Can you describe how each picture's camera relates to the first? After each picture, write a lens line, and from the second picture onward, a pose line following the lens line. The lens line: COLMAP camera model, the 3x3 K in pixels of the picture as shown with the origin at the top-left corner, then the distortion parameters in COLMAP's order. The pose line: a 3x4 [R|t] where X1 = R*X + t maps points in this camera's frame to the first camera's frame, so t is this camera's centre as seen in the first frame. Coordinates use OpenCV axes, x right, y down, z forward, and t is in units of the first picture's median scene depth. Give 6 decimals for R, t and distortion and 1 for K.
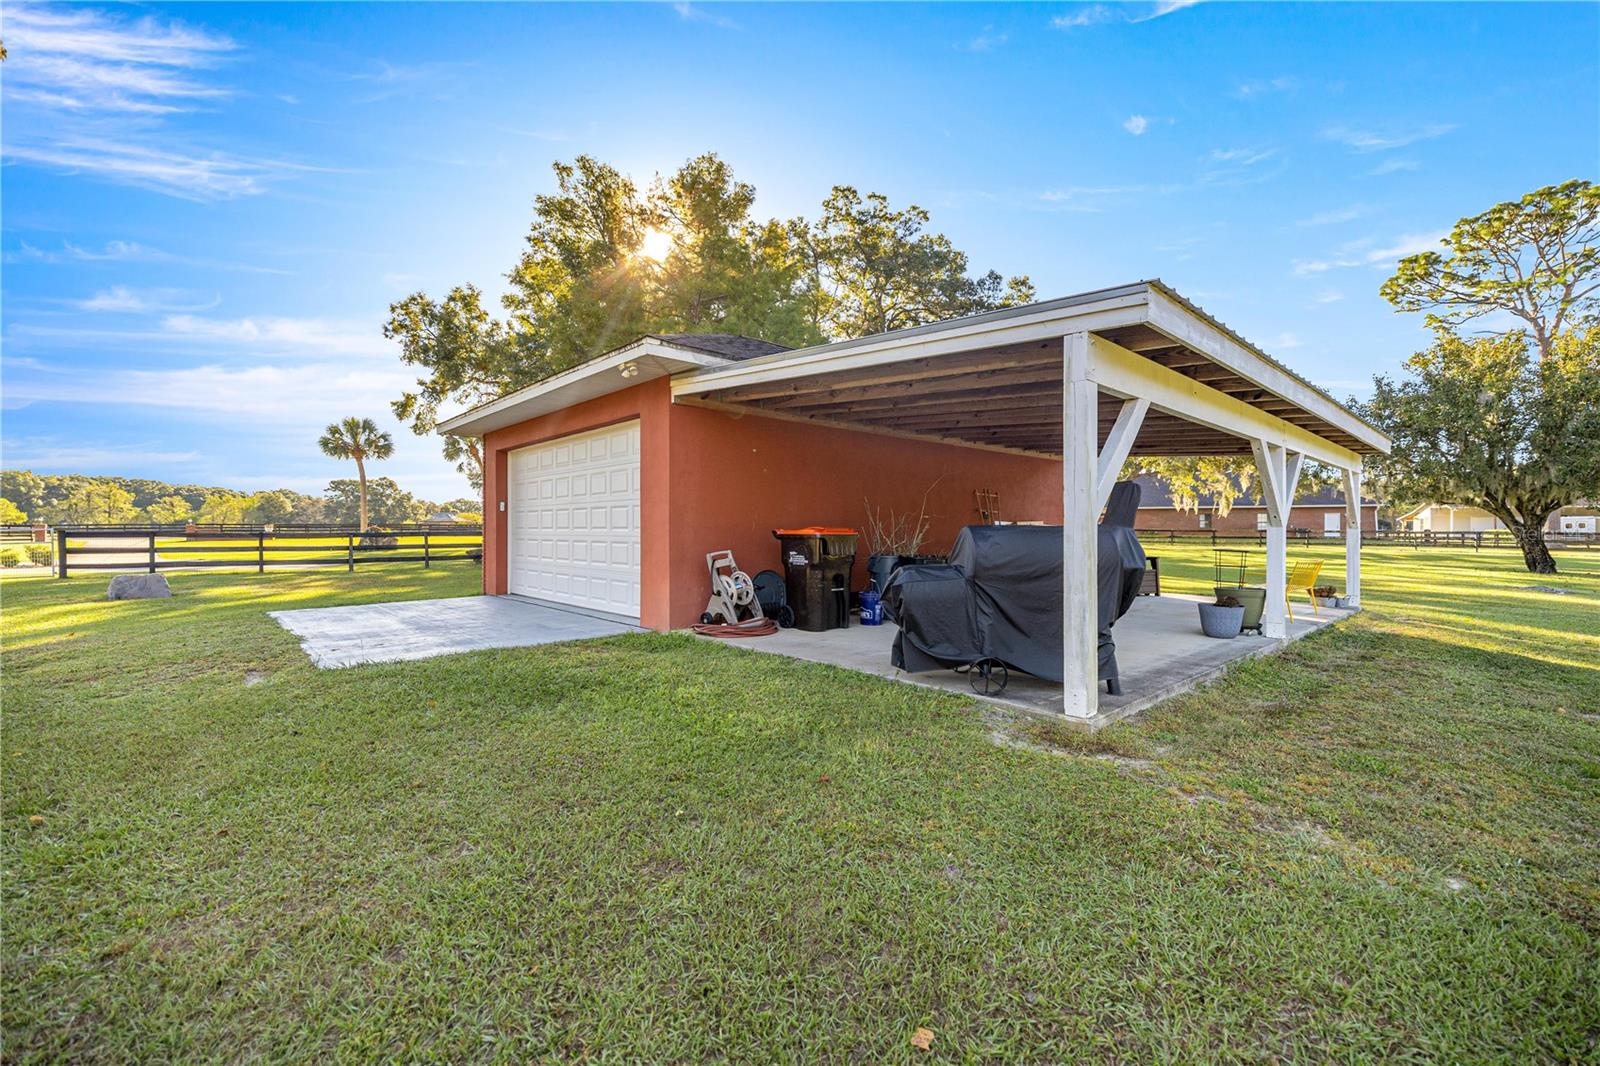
lens RADIAL K [[674.3, 0, 800.0], [0, 674.3, 533.0], [0, 0, 1]] dist [-0.000164, -0.000202]
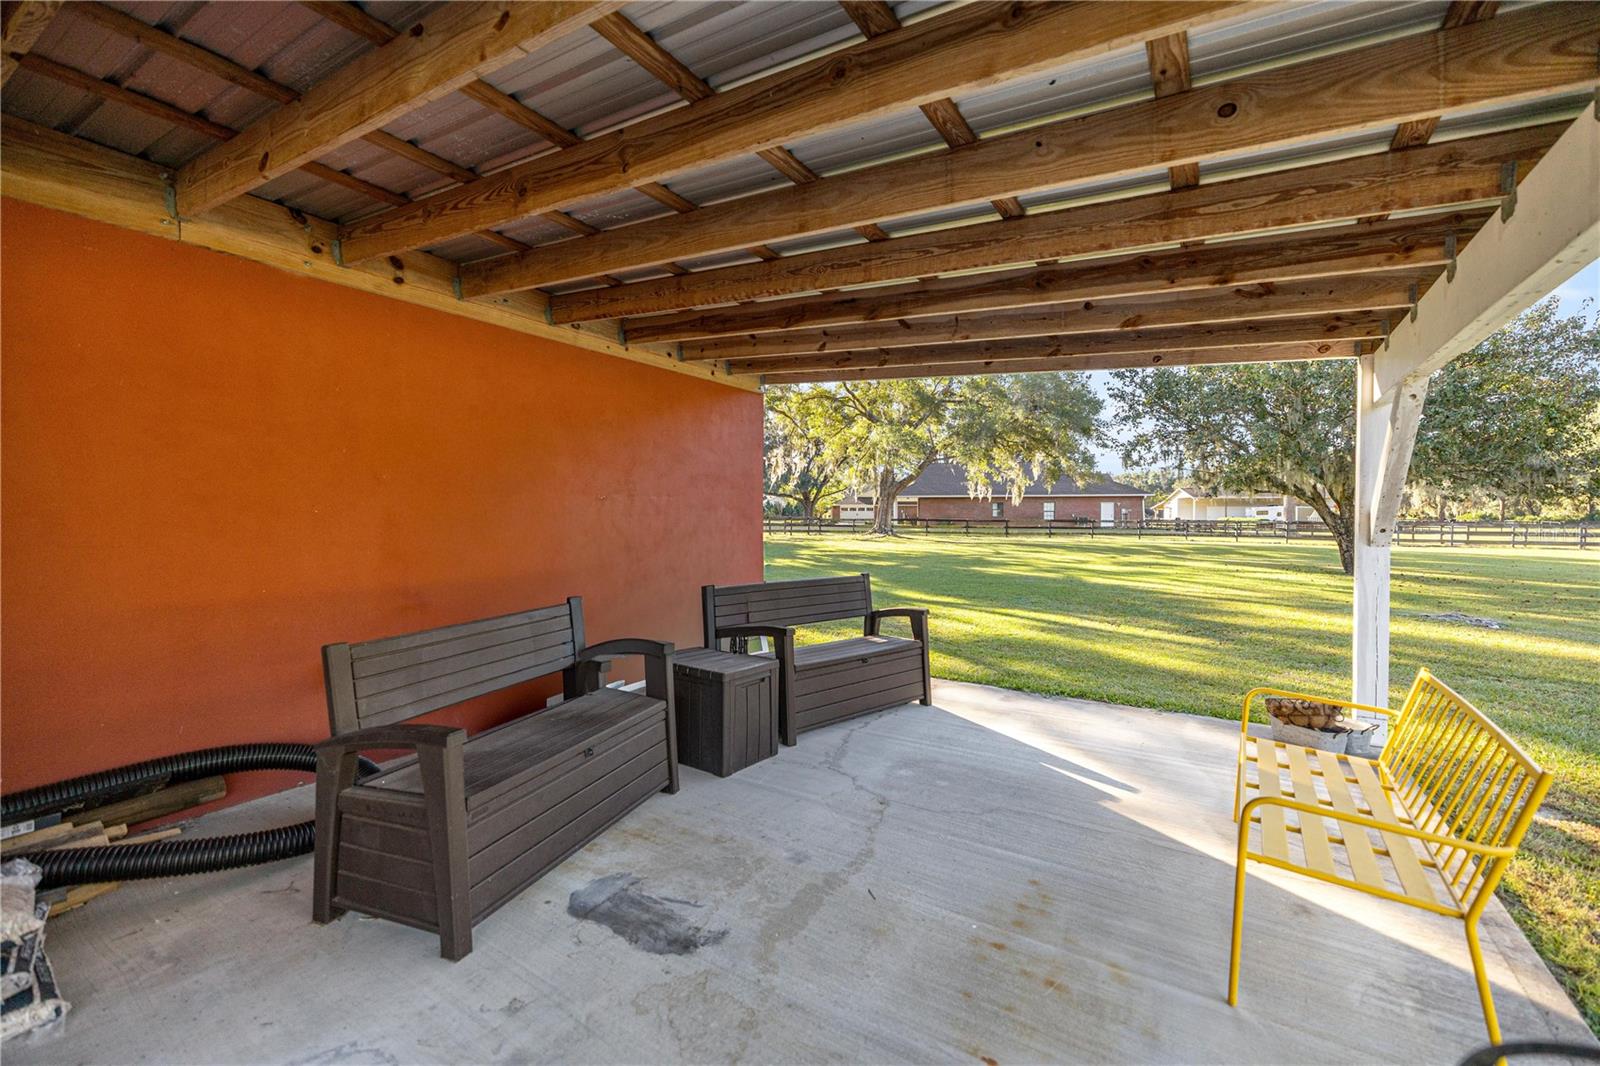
lens RADIAL K [[674.3, 0, 800.0], [0, 674.3, 533.0], [0, 0, 1]] dist [-0.000164, -0.000202]
pose [[0.966444, -0.006068, 0.256805, 0.088807], [0.000963, 0.999800, 0.019999, -0.005069], [-0.256875, -0.019081, 0.966256, 0.157516]]
